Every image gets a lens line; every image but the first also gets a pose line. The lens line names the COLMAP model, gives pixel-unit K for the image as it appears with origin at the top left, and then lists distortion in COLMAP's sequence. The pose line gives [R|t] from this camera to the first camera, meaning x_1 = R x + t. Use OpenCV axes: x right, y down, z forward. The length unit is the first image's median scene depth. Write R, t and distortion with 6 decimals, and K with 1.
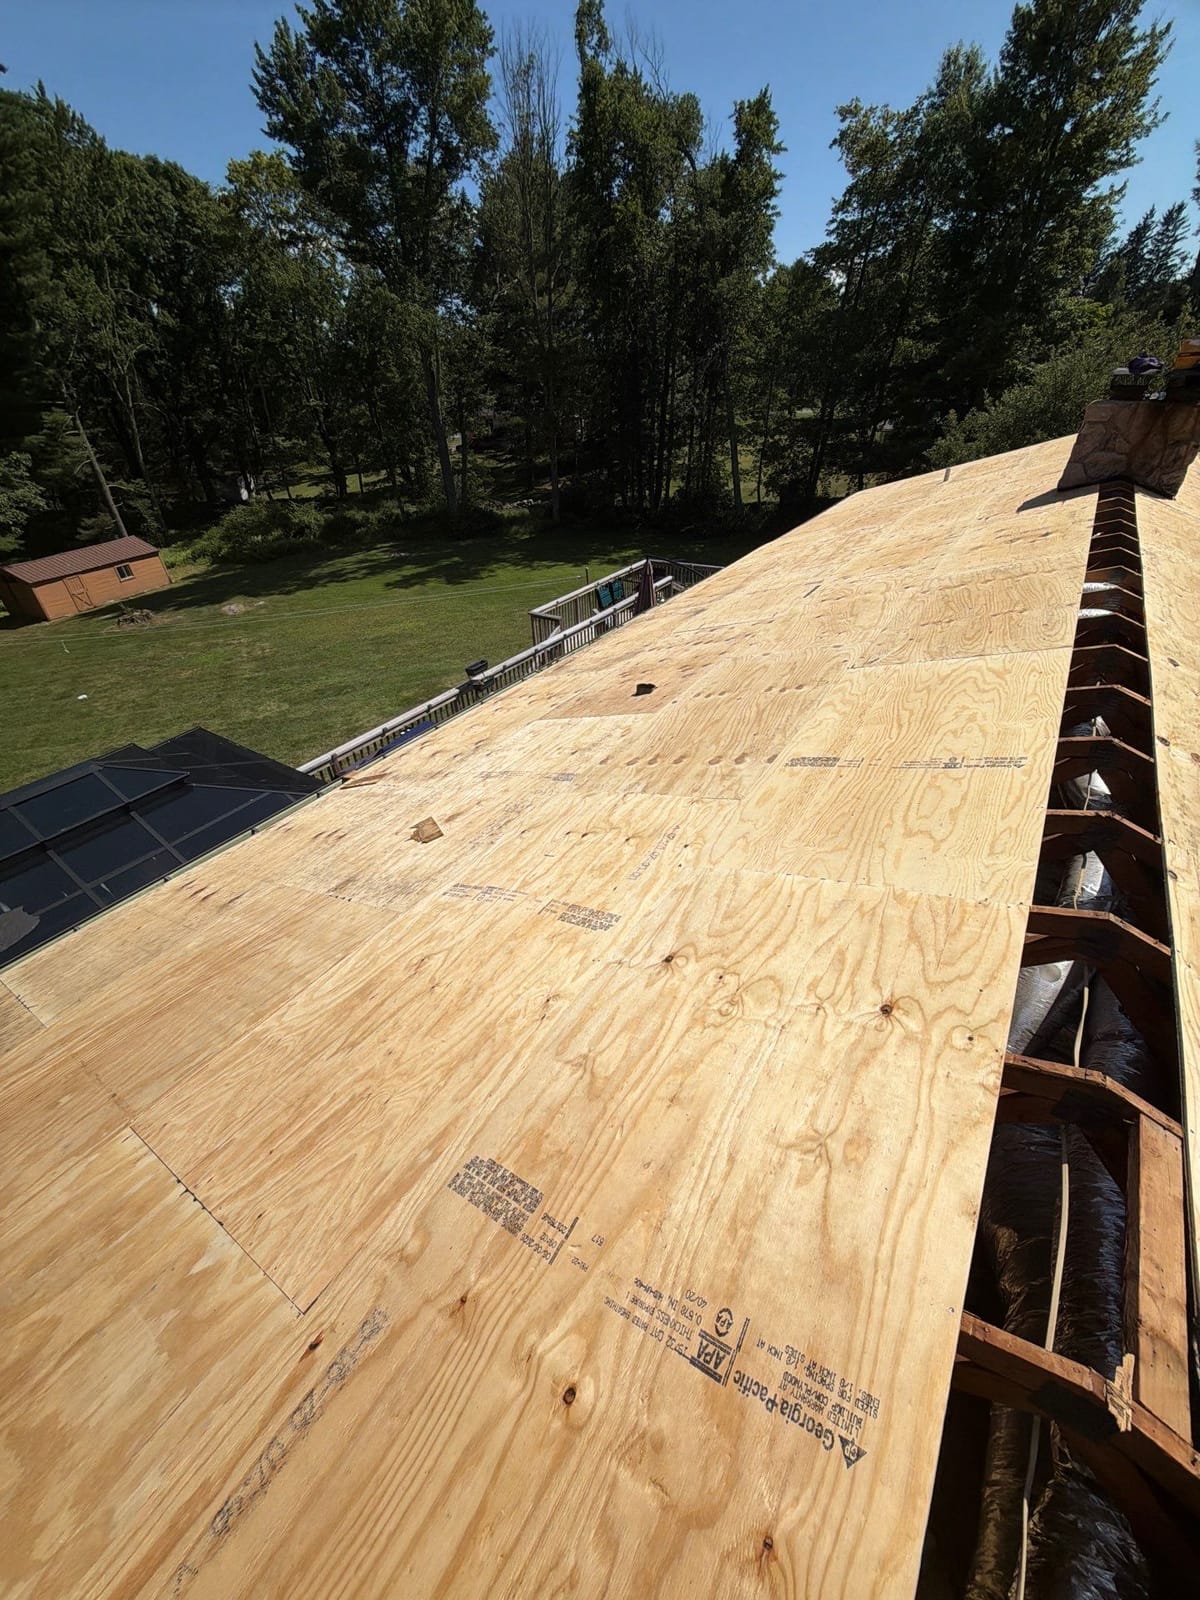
lens RADIAL K [[633.1, 0, 600.9], [0, 633.1, 802.5], [0, 0, 1]] dist [-0.001325, -0.000120]
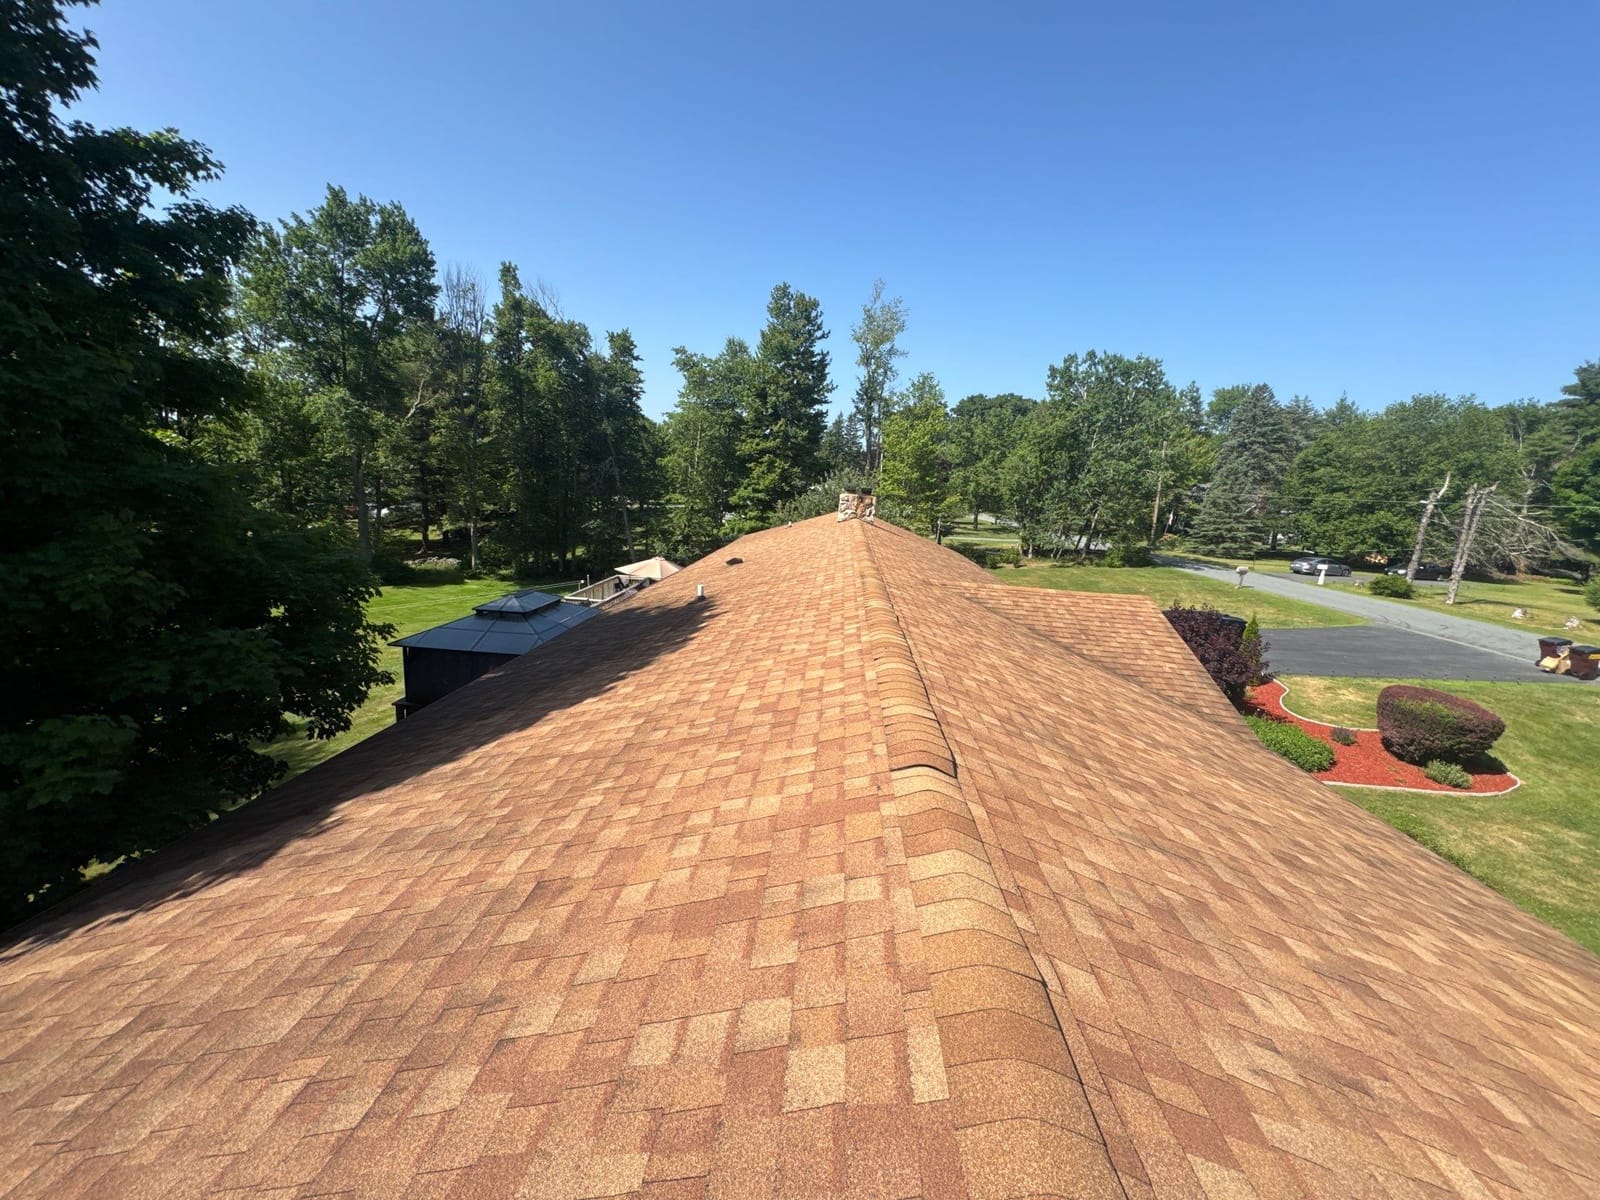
lens RADIAL K [[633.1, 0, 800.0], [0, 633.1, 600.0], [0, 0, 1]] dist [-0.001325, -0.000120]
pose [[0.864264, -0.011904, 0.502898, -0.183930], [0.211799, 0.915400, -0.342322, 0.163669], [-0.456278, 0.402370, 0.793668, -0.219819]]
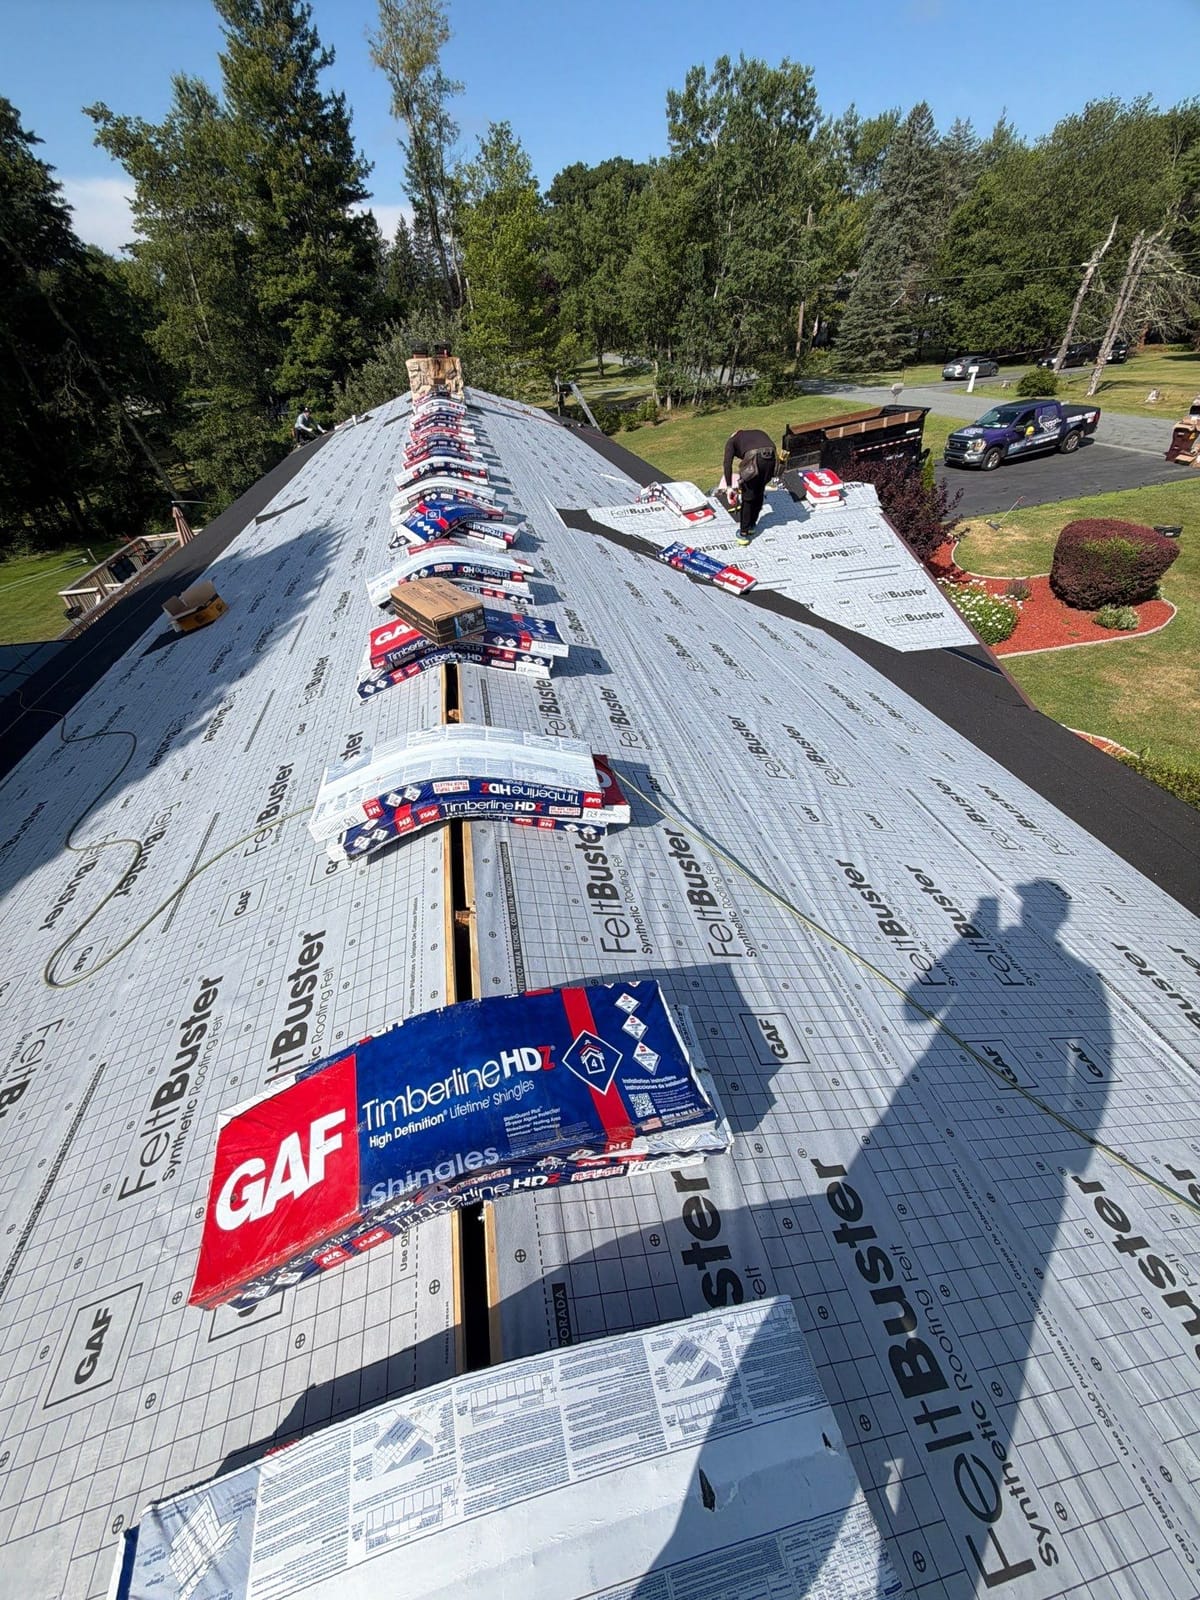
lens RADIAL K [[632.7, 0, 599.9], [0, 632.7, 796.4], [0, 0, 1]] dist [0.001174, -0.000408]
pose [[0.701211, -0.437009, 0.563317, -0.106052], [0.434530, 0.888368, 0.148277, 0.113074], [-0.565231, 0.140805, 0.812827, -0.158214]]
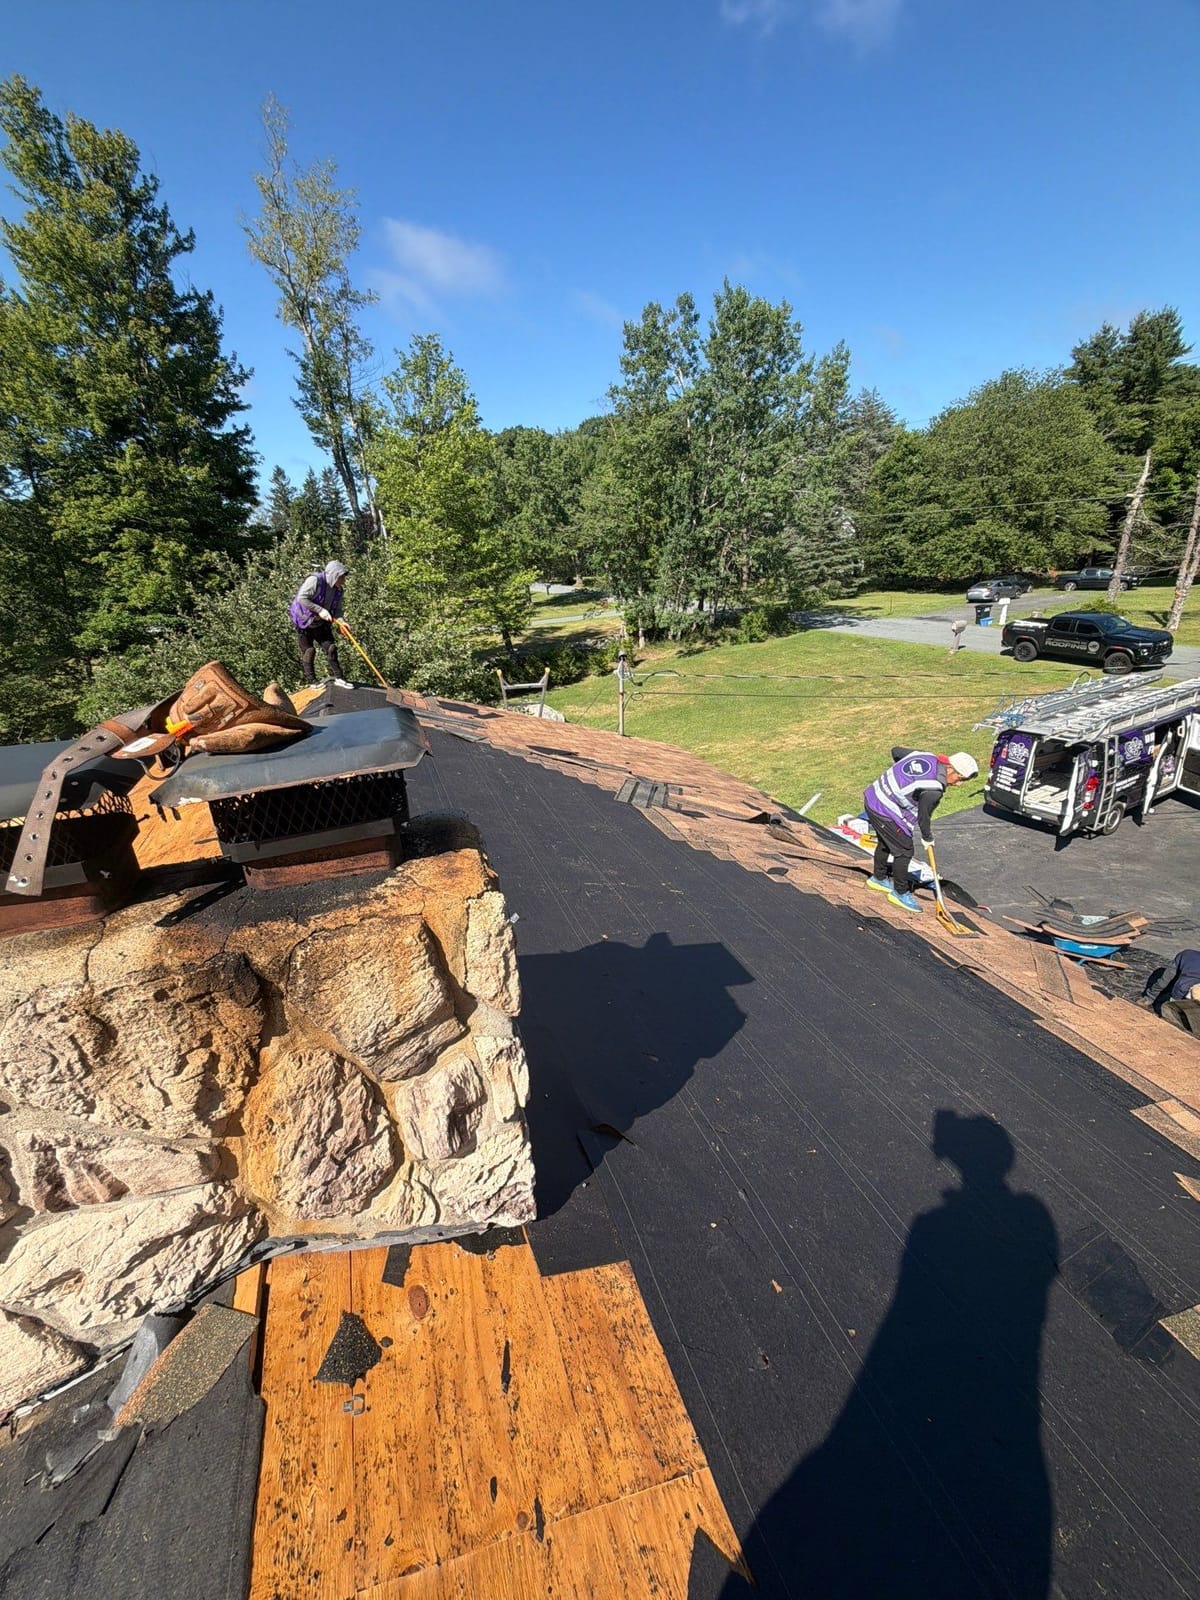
lens RADIAL K [[624.8, 0, 606.1], [0, 624.8, 803.4], [0, 0, 1]] dist [0.000033, 0.000052]
pose [[0.574100, -0.315487, 0.755564, 0.192048], [0.499549, 0.866100, -0.017930, -0.144342], [-0.648738, 0.387734, 0.654829, 0.190803]]
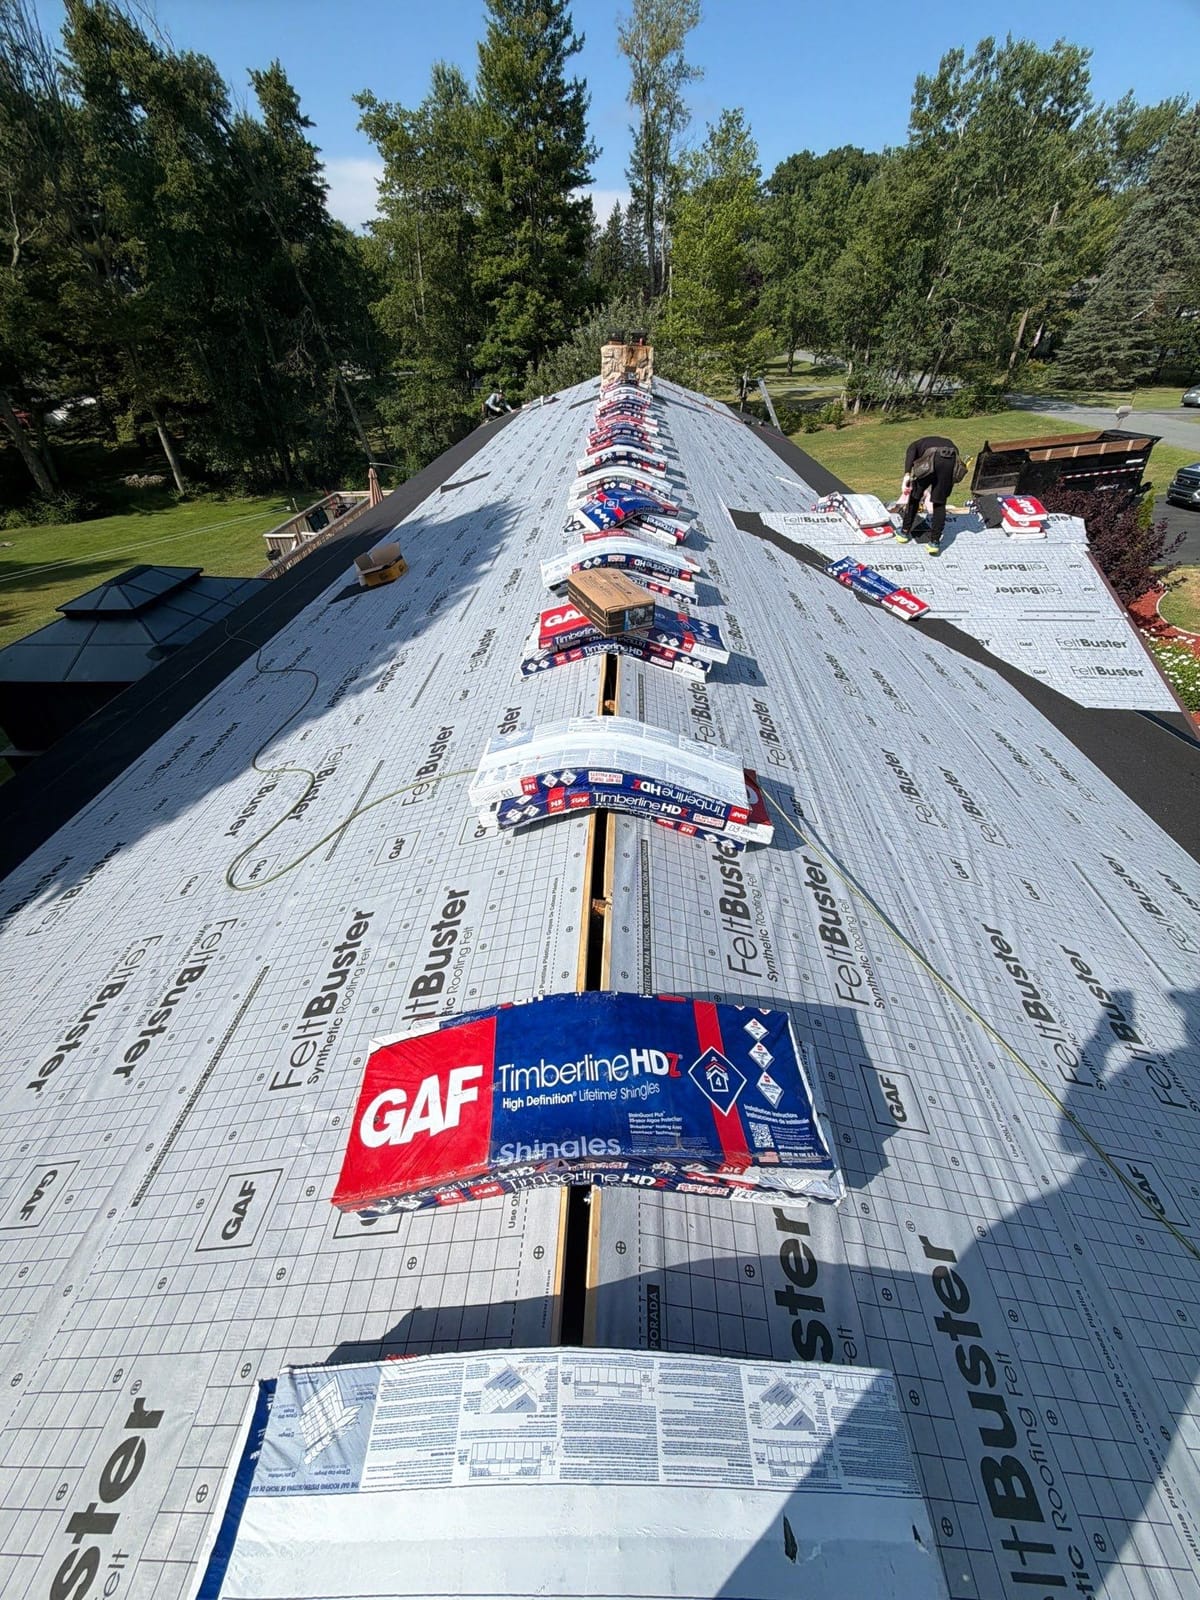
lens RADIAL K [[631.7, 0, 600.9], [0, 631.7, 796.8], [0, 0, 1]] dist [0.000958, -0.000704]
pose [[0.851269, -0.301377, 0.429550, -0.109451], [0.287356, 0.952699, 0.098950, 0.110320], [-0.439053, 0.039201, 0.897605, -0.156496]]
